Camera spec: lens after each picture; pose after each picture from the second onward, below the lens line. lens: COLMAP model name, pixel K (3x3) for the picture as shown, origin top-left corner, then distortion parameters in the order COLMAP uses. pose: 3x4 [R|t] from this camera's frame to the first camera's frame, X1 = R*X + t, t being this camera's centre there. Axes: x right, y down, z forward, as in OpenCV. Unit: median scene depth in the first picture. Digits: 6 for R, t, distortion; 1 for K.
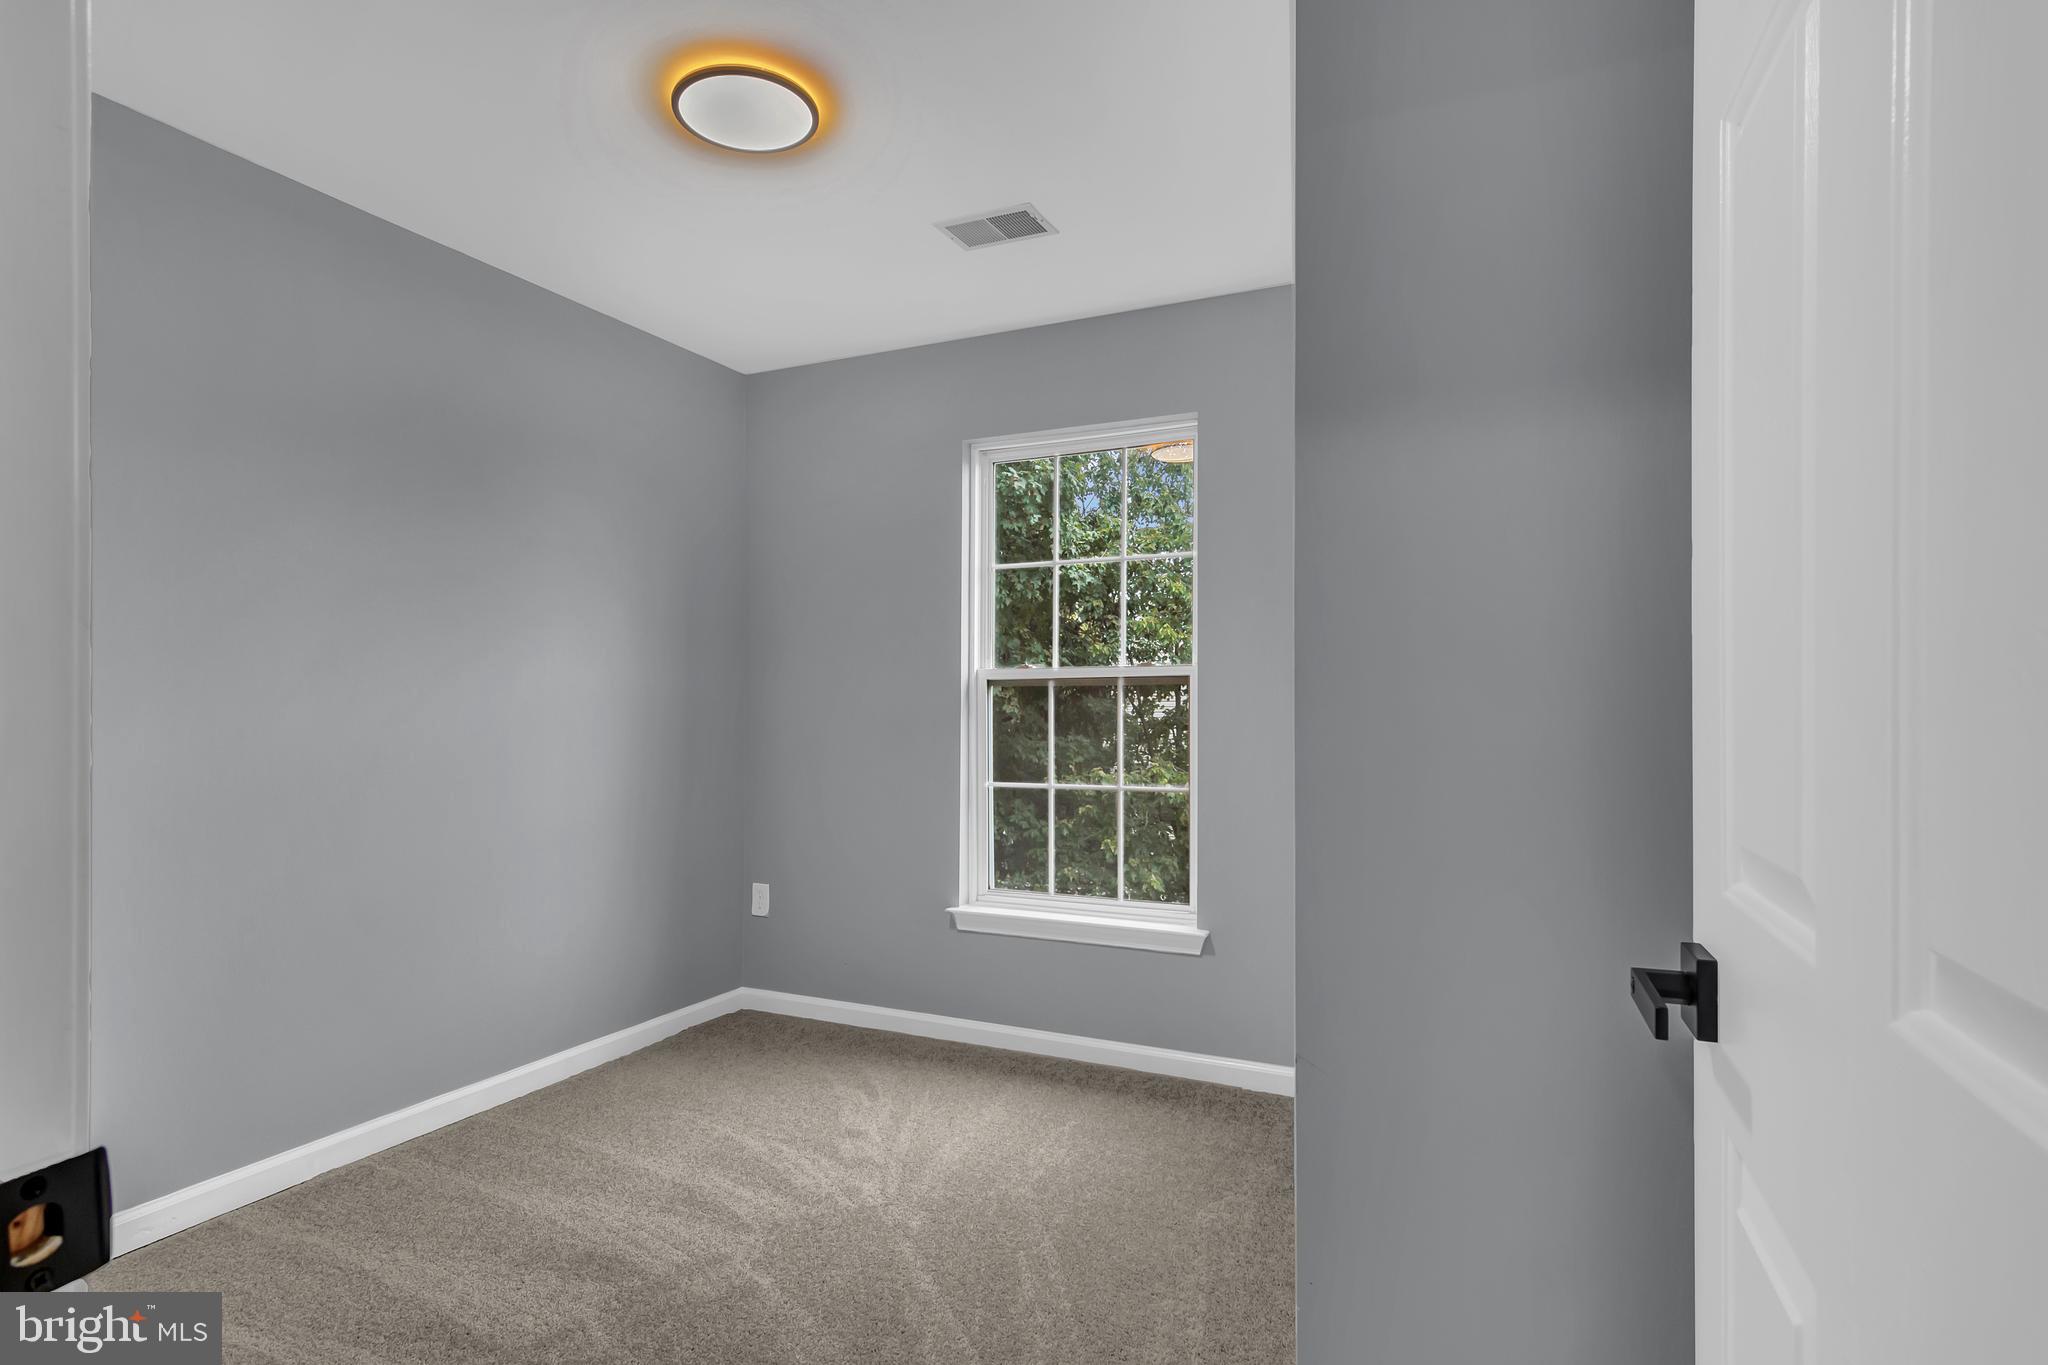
lens RADIAL K [[1050.7, 0, 1036.8], [0, 1050.7, 710.2], [0, 0, 1]] dist [-0.013873, -0.000066]
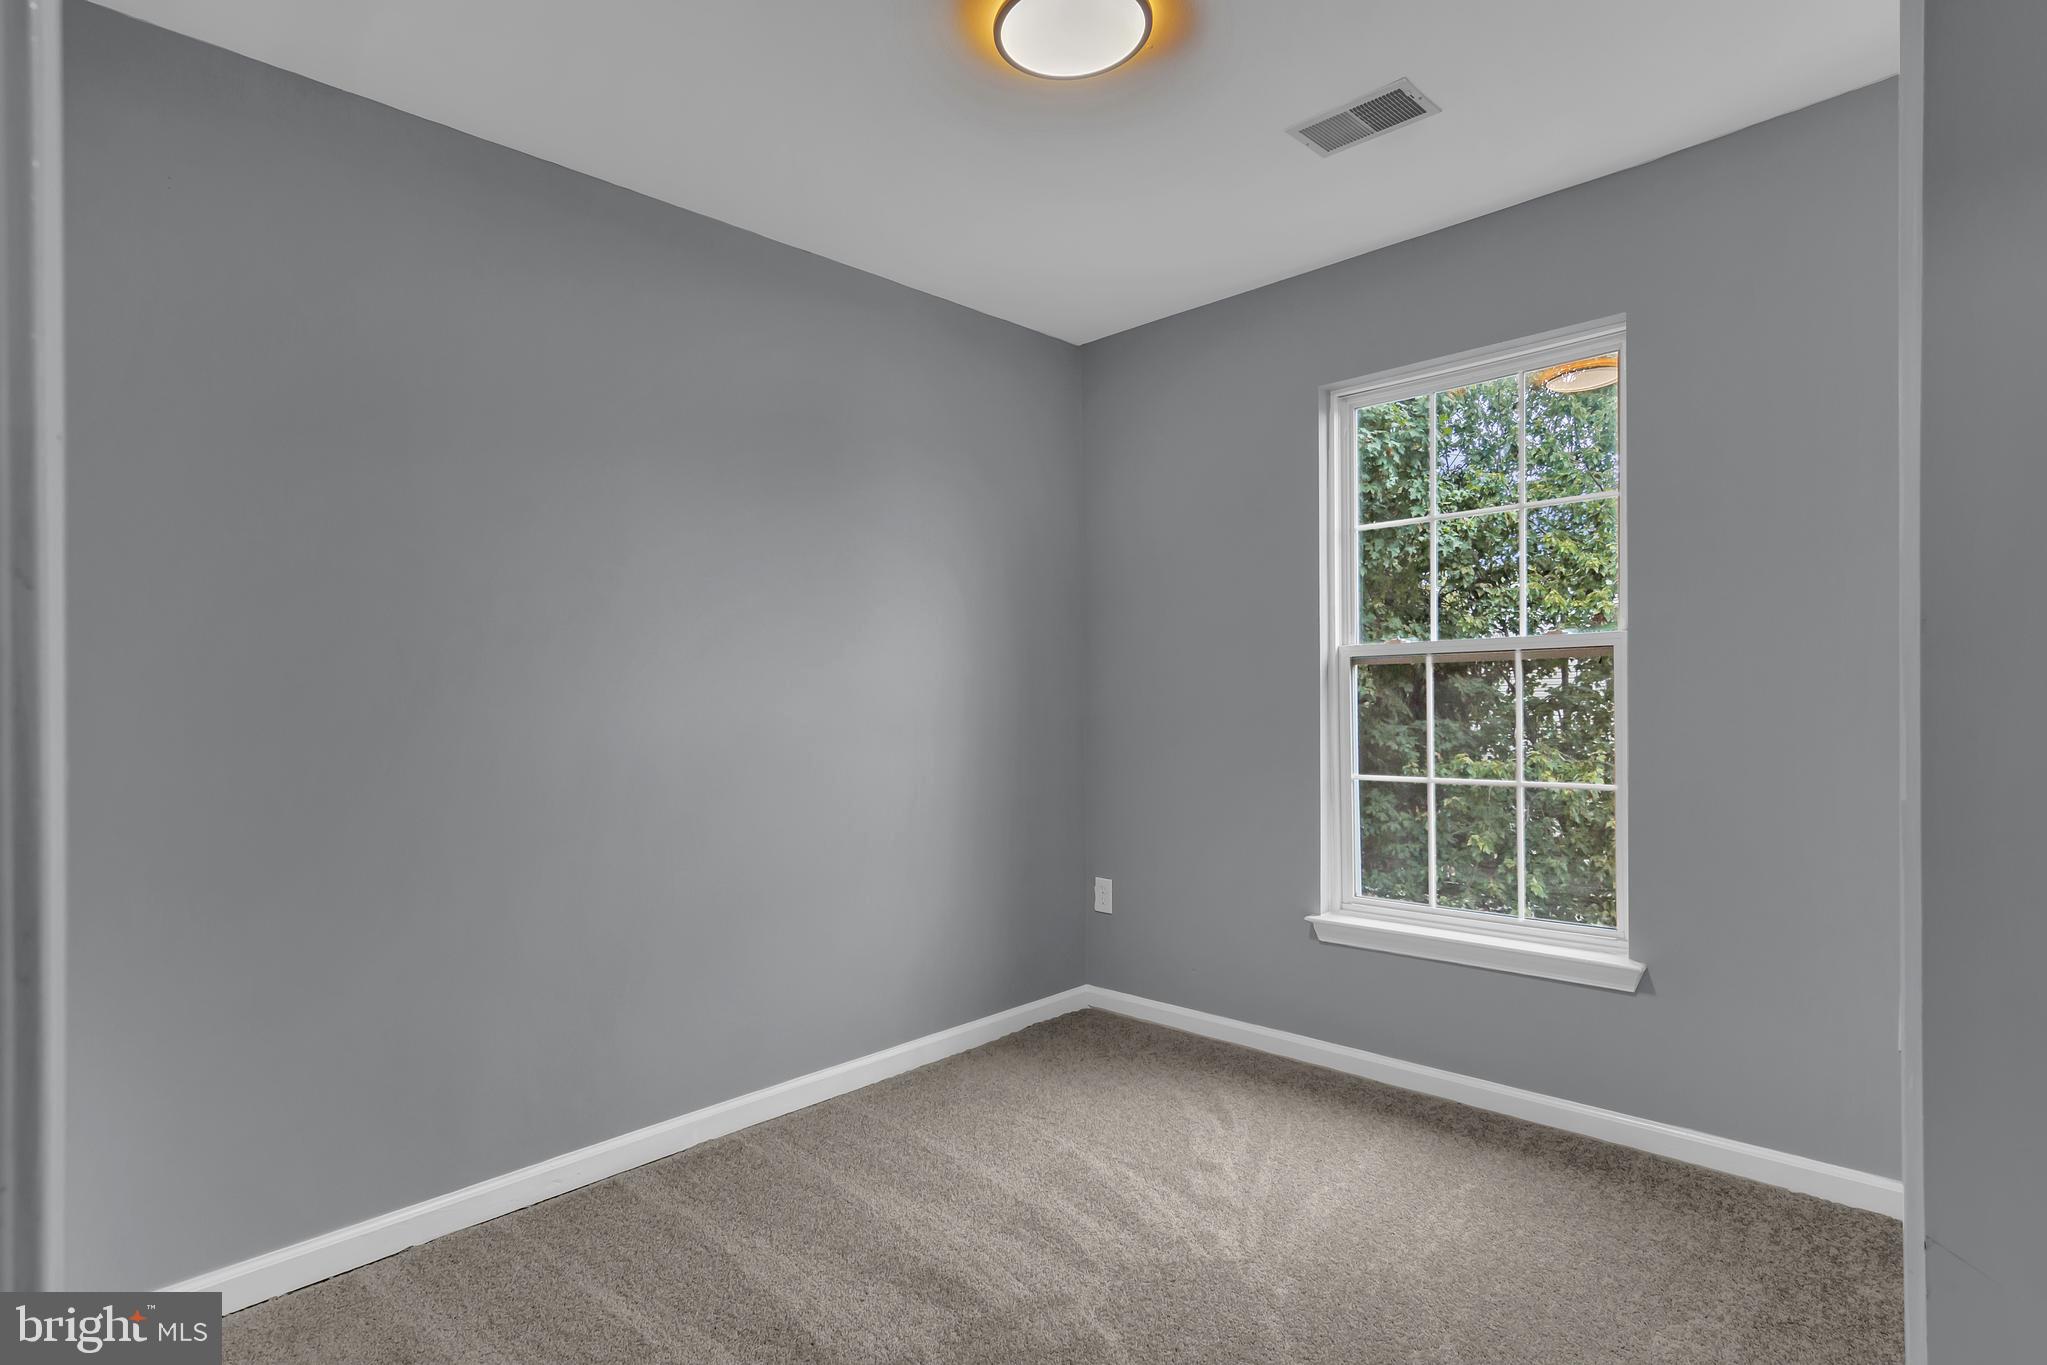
lens RADIAL K [[1050.2, 0, 1036.3], [0, 1050.2, 710.2], [0, 0, 1]] dist [-0.013873, -0.000066]
pose [[0.948789, -0.010473, -0.315736, -0.026321], [0.015076, 0.999813, 0.012141, 0.000541], [0.315550, -0.016279, 0.948769, 0.111760]]
